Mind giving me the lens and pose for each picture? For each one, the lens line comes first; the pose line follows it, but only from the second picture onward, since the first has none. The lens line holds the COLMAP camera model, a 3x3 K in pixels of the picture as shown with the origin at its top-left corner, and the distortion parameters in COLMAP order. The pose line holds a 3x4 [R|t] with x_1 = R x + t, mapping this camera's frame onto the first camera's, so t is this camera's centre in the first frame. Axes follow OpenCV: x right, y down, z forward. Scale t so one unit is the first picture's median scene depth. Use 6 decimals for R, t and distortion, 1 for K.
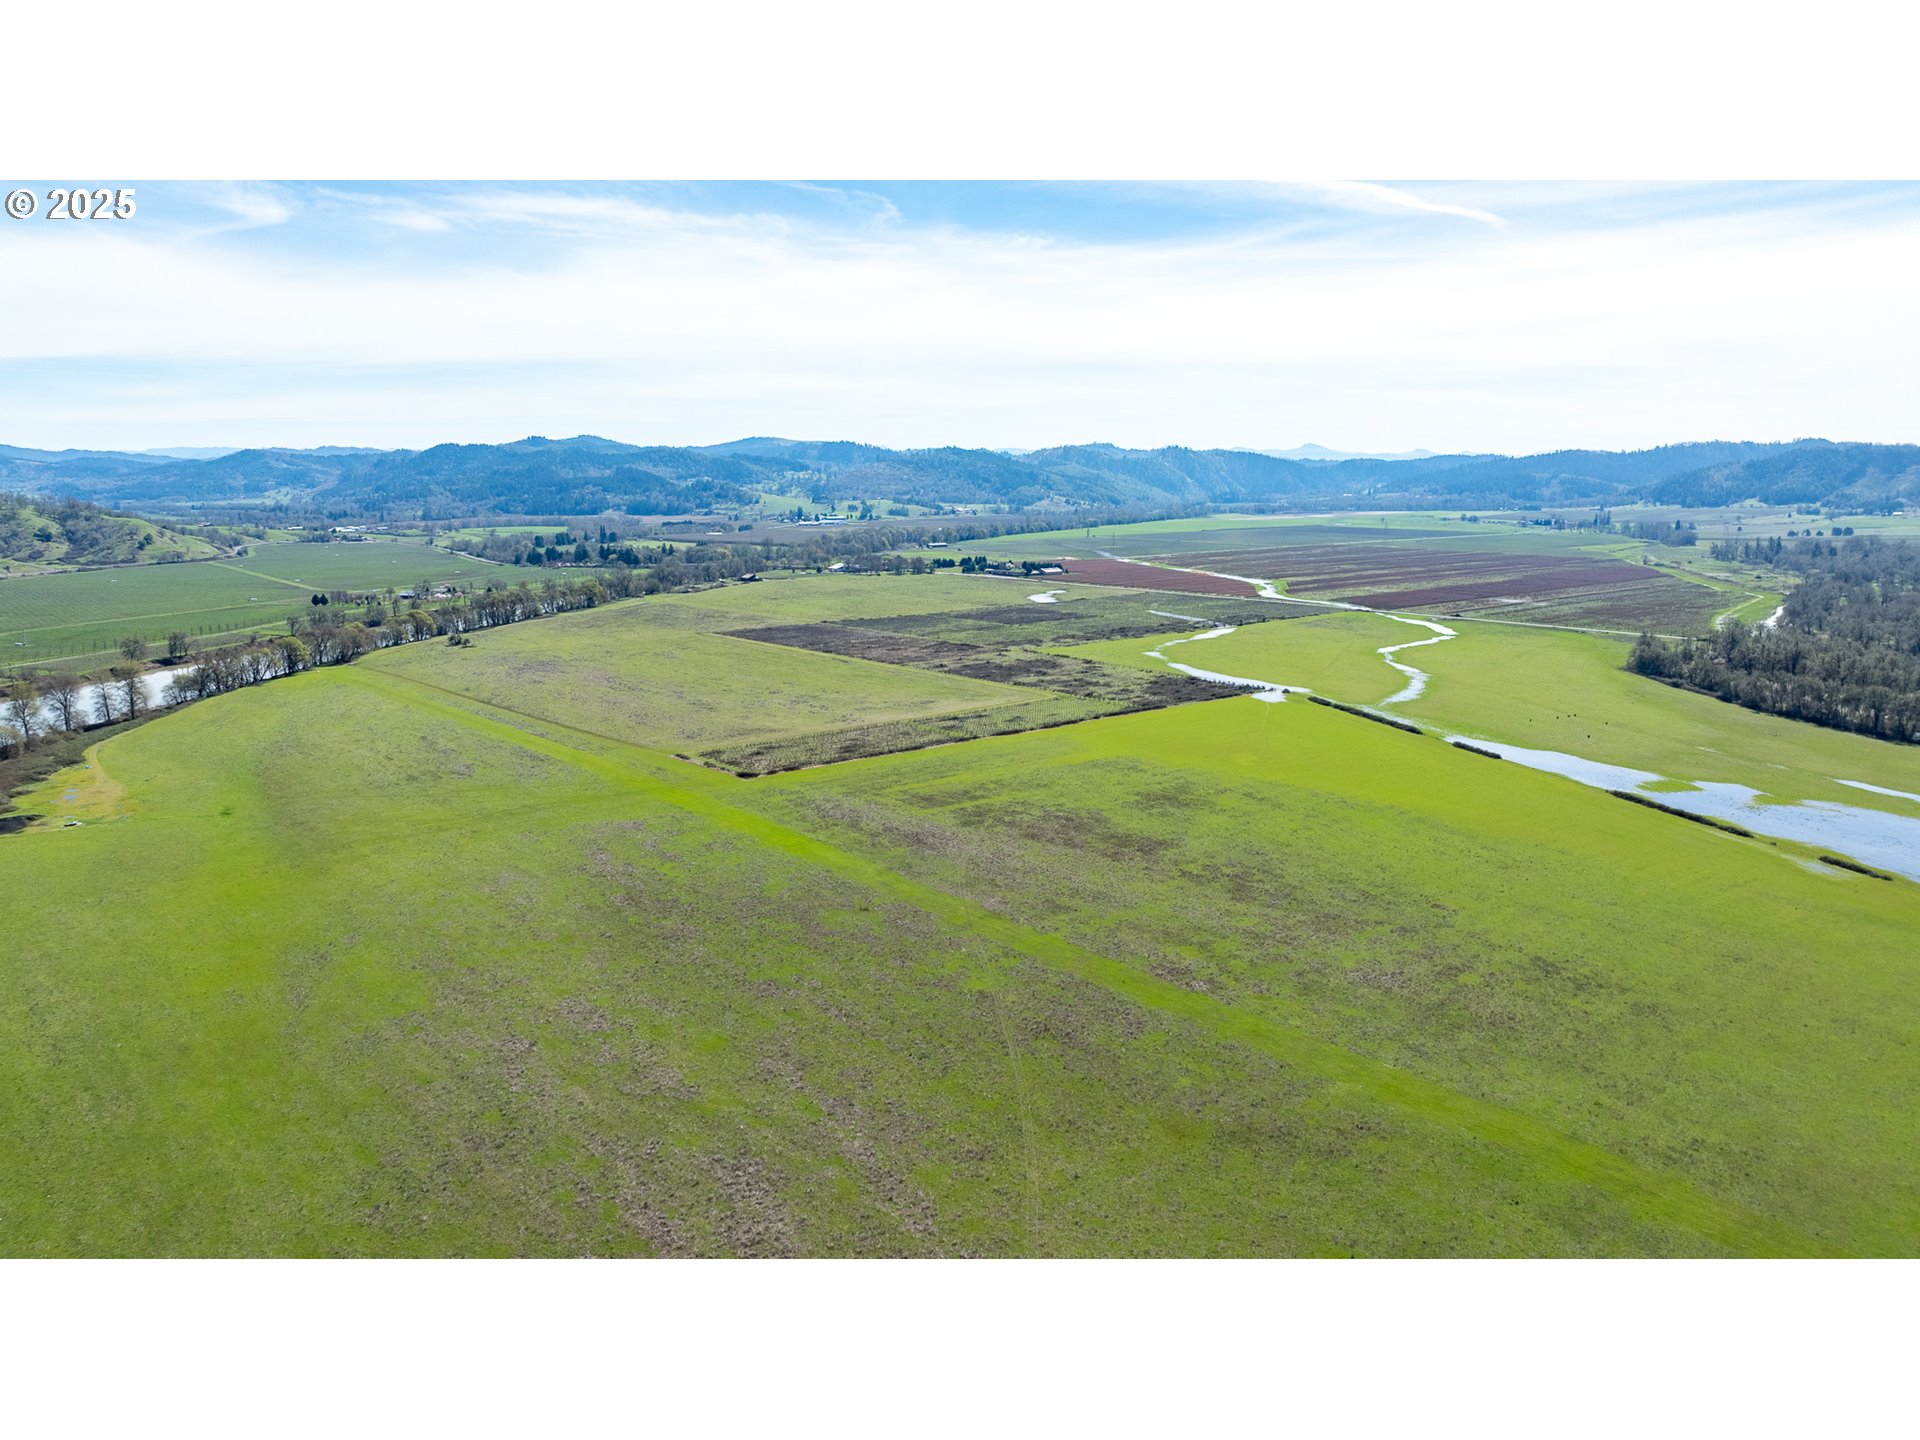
lens RADIAL K [[1352.4, 0, 961.6], [0, 1352.4, 716.4], [0, 0, 1]] dist [-0.008910, -0.017942]
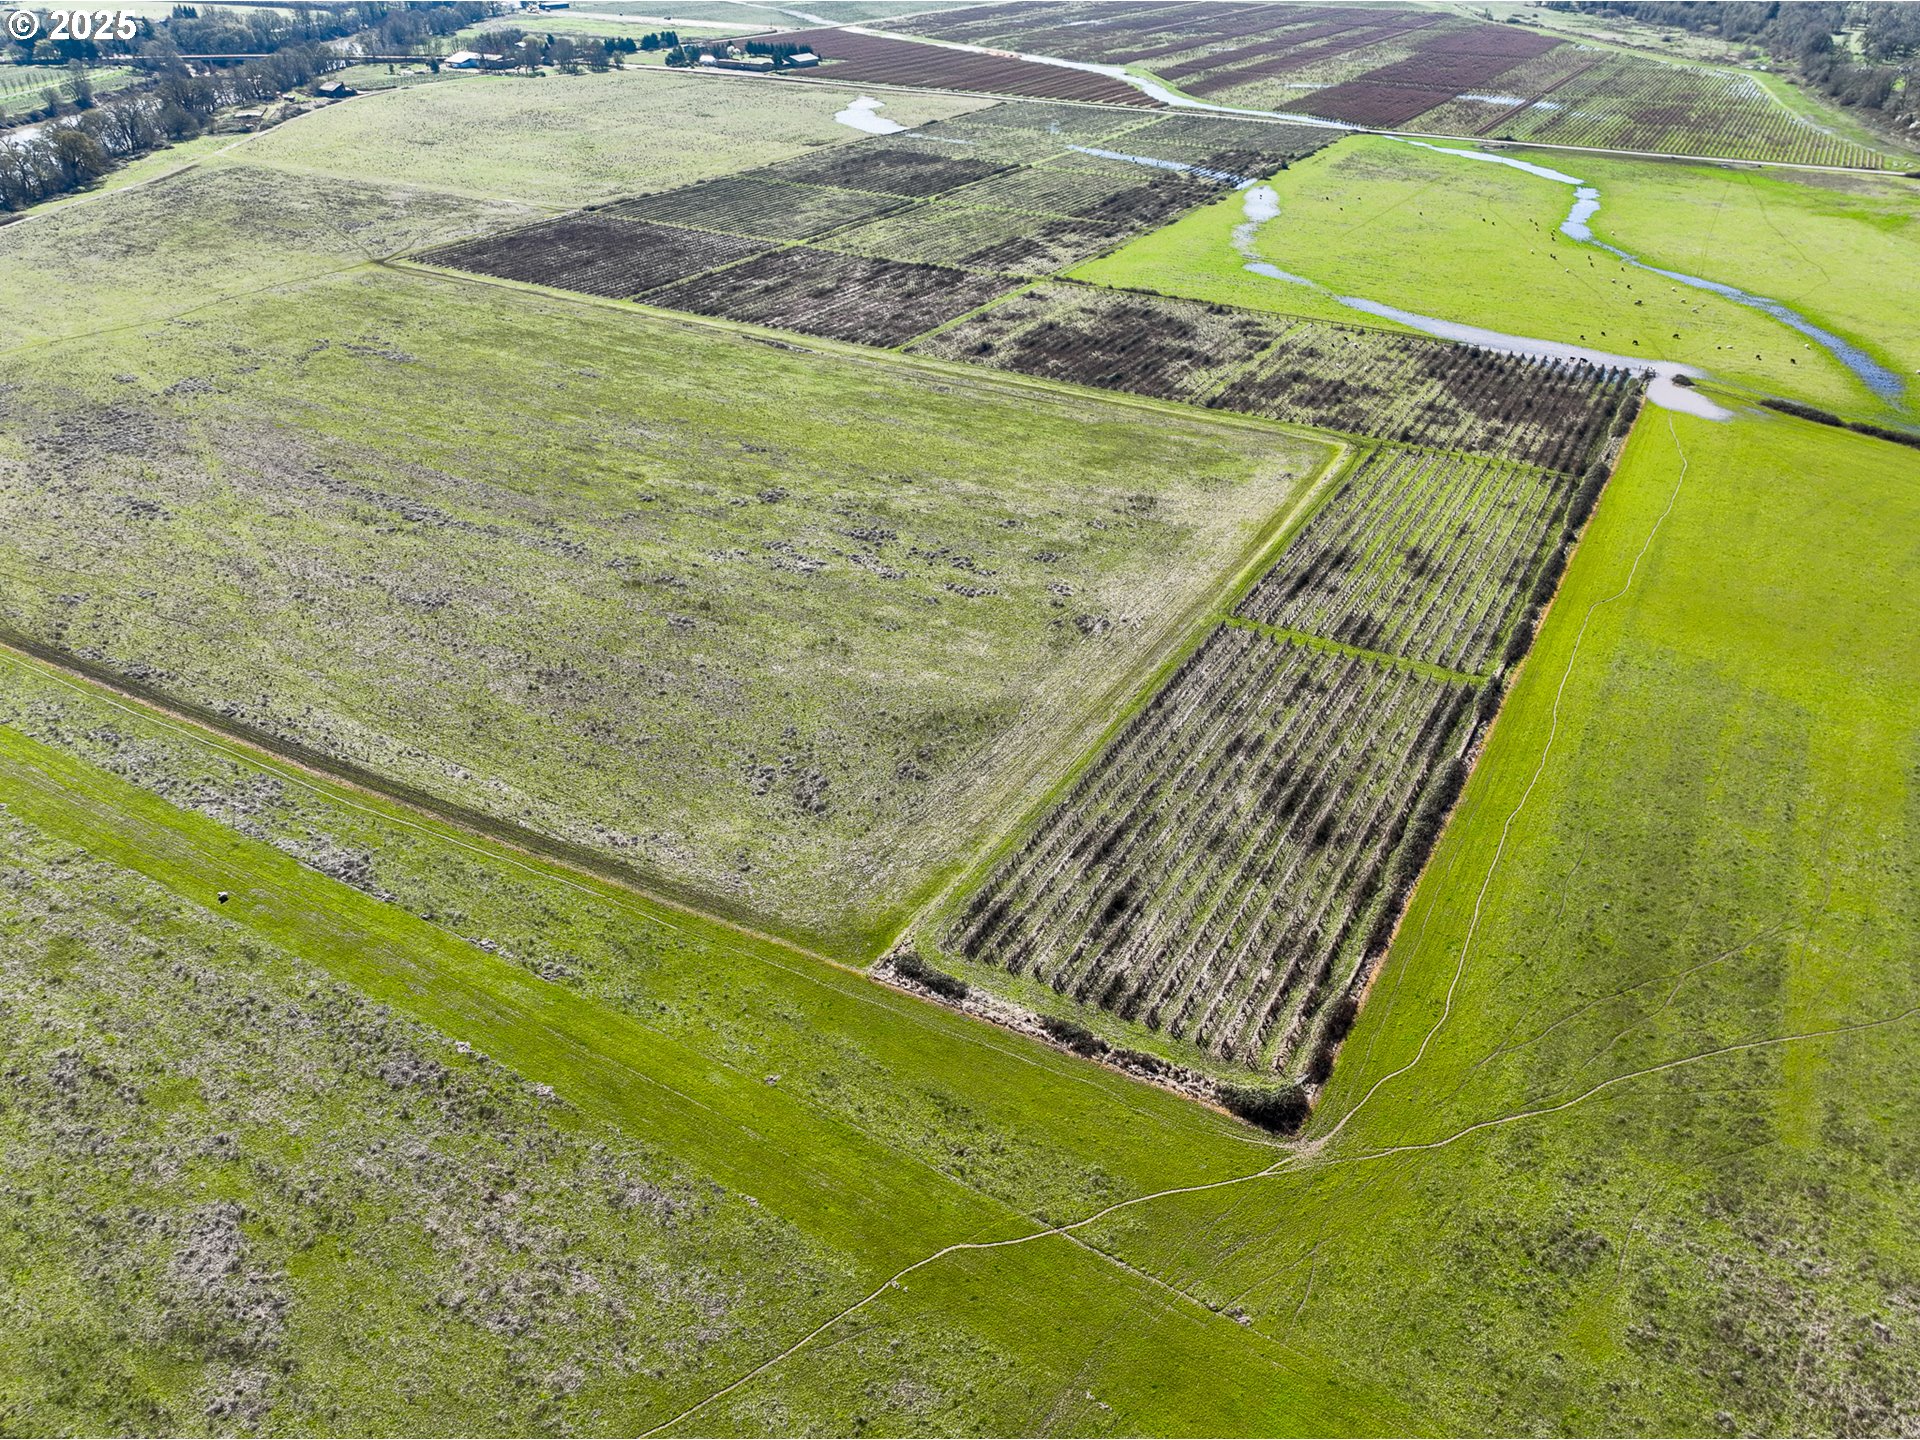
lens RADIAL K [[1362.0, 0, 958.5], [0, 1362.0, 723.3], [0, 0, 1]] dist [-0.002738, 0.019081]
pose [[0.947572, -0.162810, 0.274954, -0.099470], [0.049682, 0.925065, 0.376547, -0.052766], [-0.315656, -0.343145, 0.884654, 0.261681]]
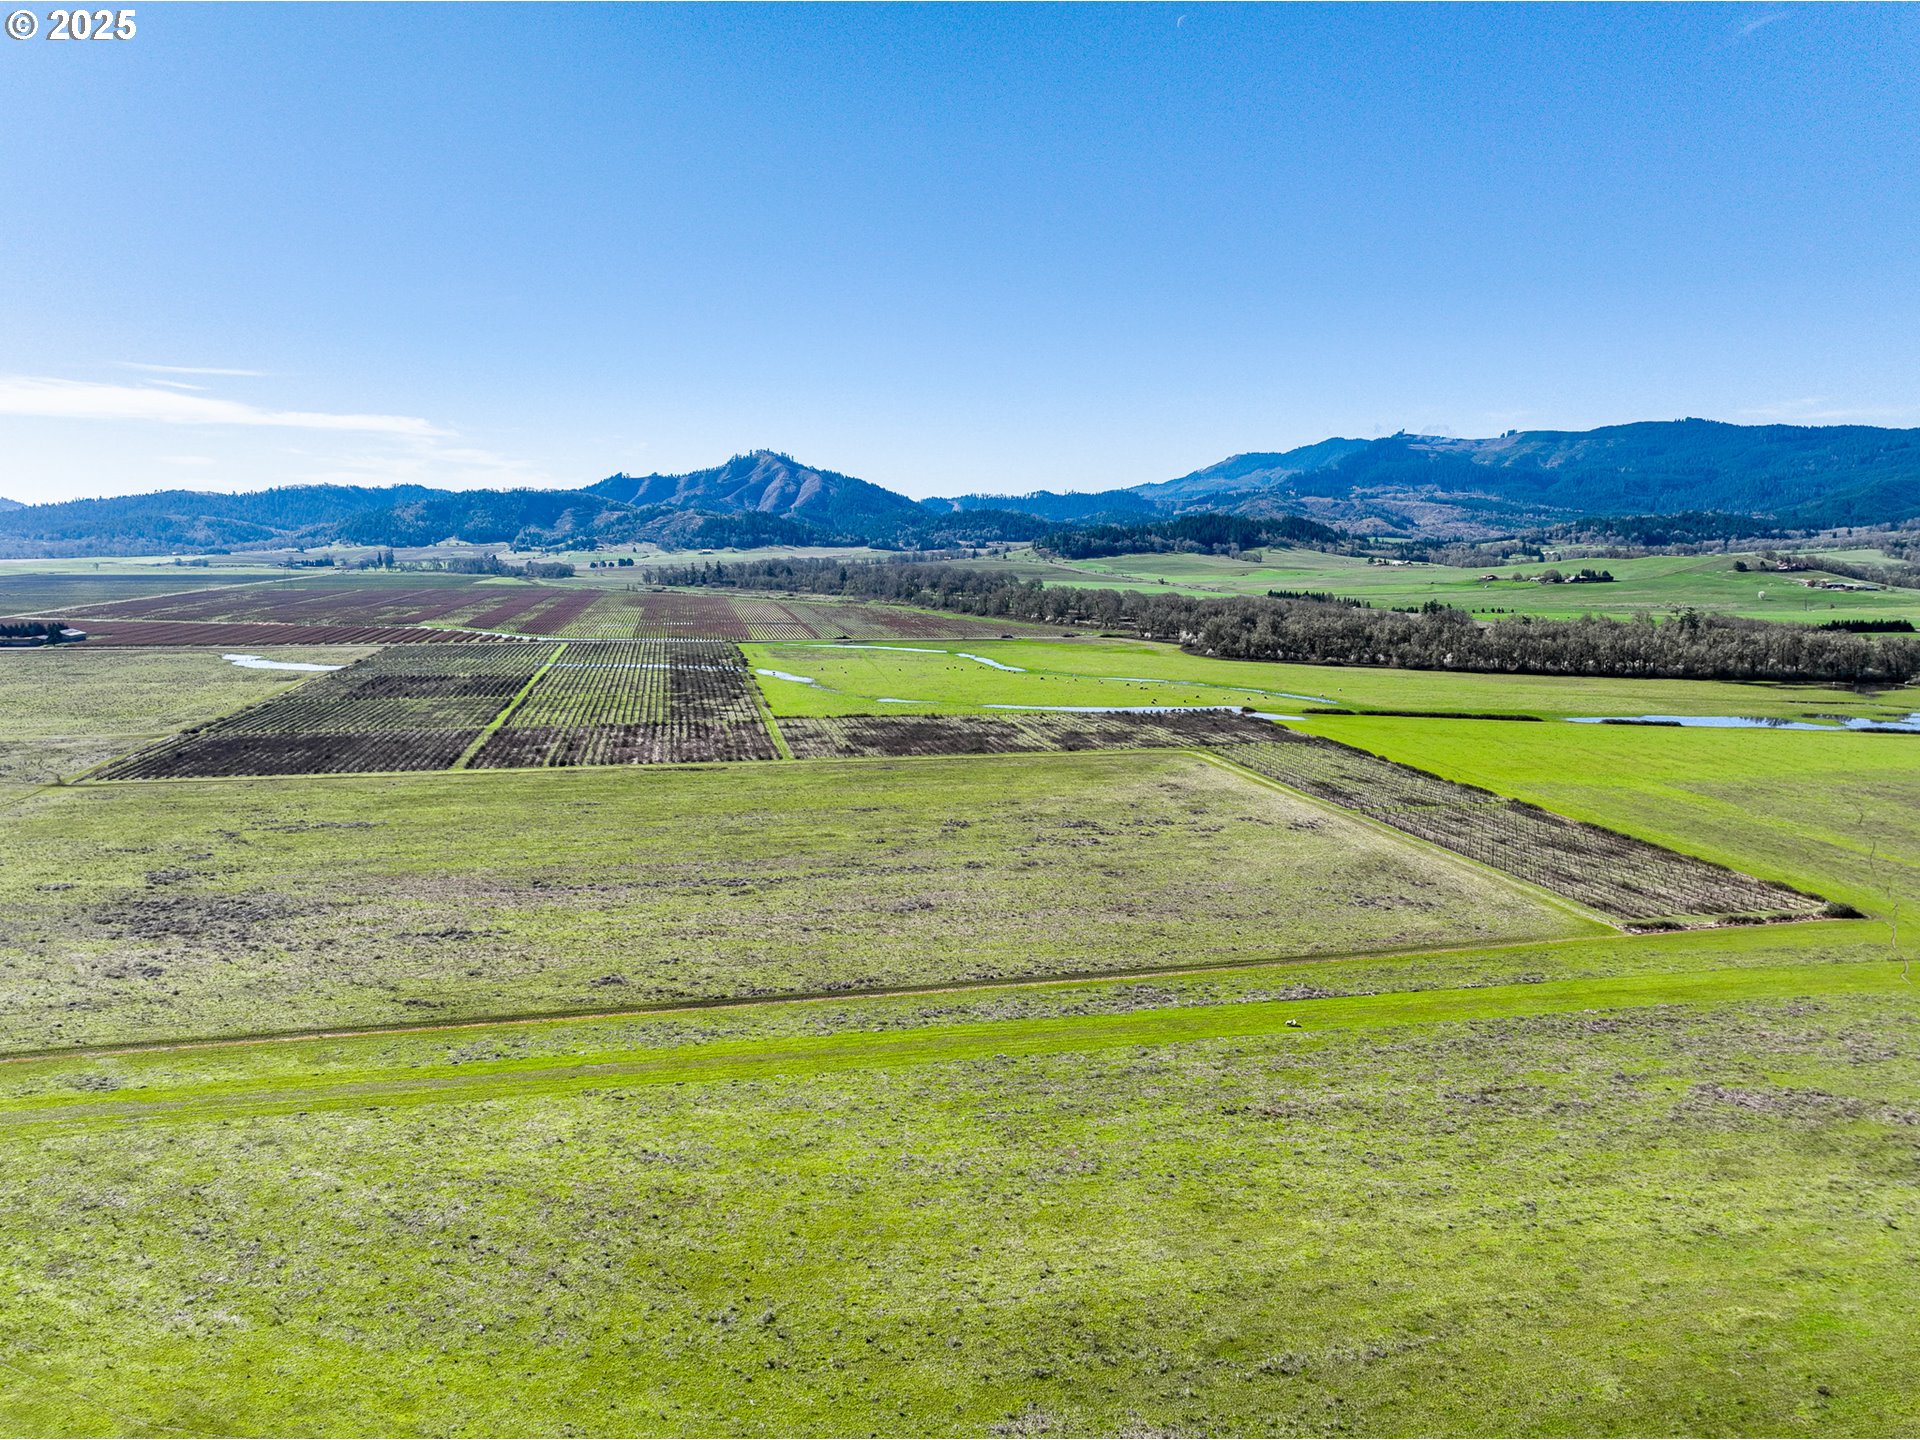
lens RADIAL K [[1362.0, 0, 958.0], [0, 1362.0, 727.2], [0, 0, 1]] dist [-0.002738, 0.019081]
pose [[0.502541, -0.123513, 0.855685, -0.261374], [0.151381, 0.987023, 0.053565, -0.038441], [-0.851197, 0.102616, 0.514717, 0.338105]]
